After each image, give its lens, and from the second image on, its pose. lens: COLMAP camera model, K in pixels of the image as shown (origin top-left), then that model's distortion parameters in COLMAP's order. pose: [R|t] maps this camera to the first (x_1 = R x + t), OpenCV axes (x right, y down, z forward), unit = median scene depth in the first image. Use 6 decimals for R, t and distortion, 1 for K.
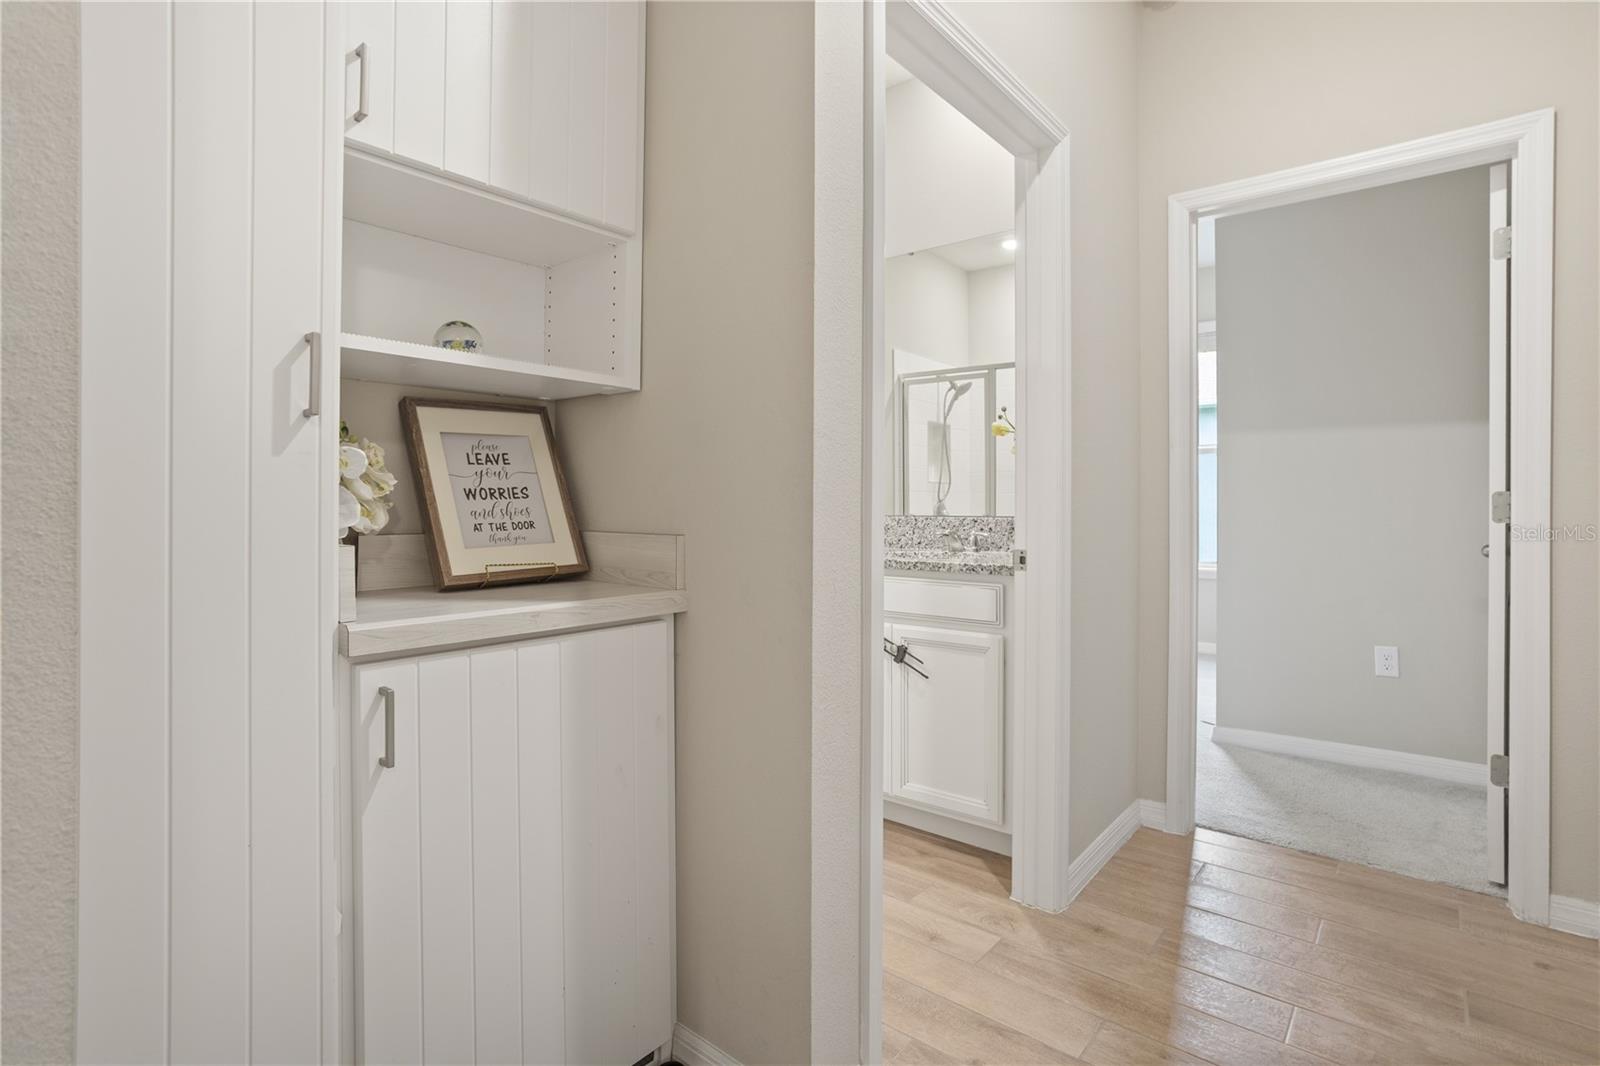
lens RADIAL K [[787.8, 0, 802.2], [0, 787.8, 522.6], [0, 0, 1]] dist [-0.054201, 0.029283]
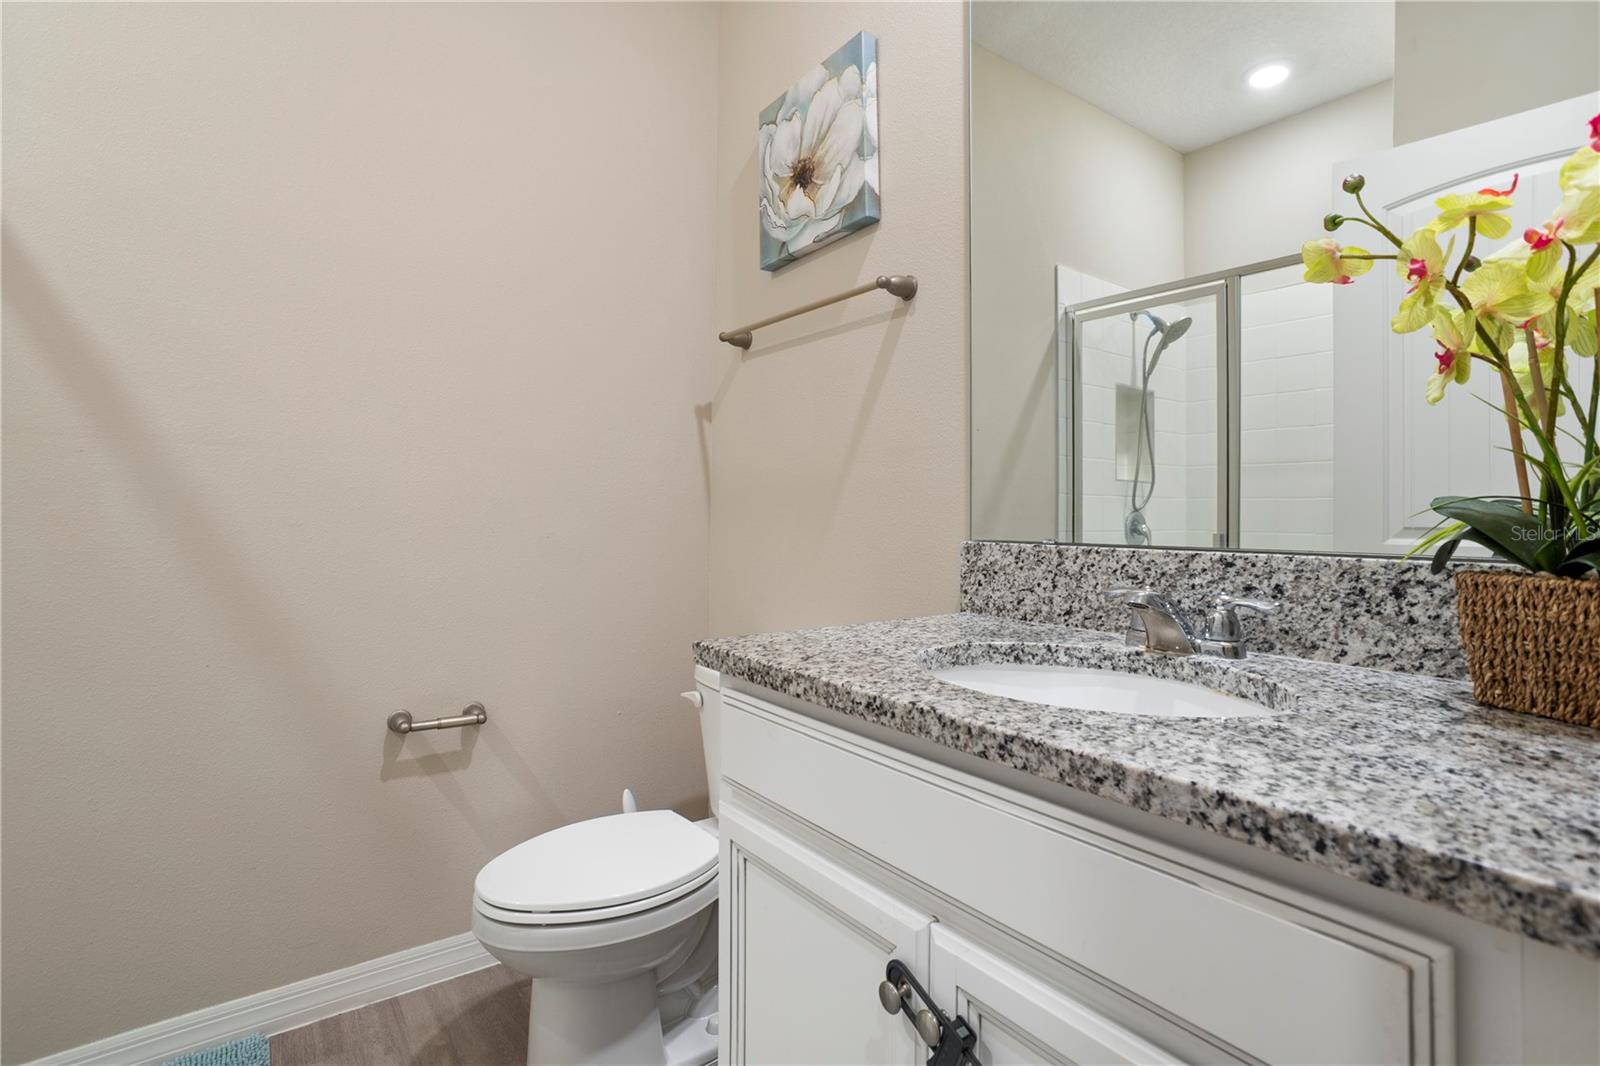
lens RADIAL K [[787.8, 0, 802.2], [0, 787.8, 522.6], [0, 0, 1]] dist [-0.054201, 0.029283]
pose [[0.972005, 0.010011, -0.234747, 0.068061], [-0.012989, 0.999854, -0.011143, -0.007984], [0.234601, 0.013881, 0.971993, 0.359990]]
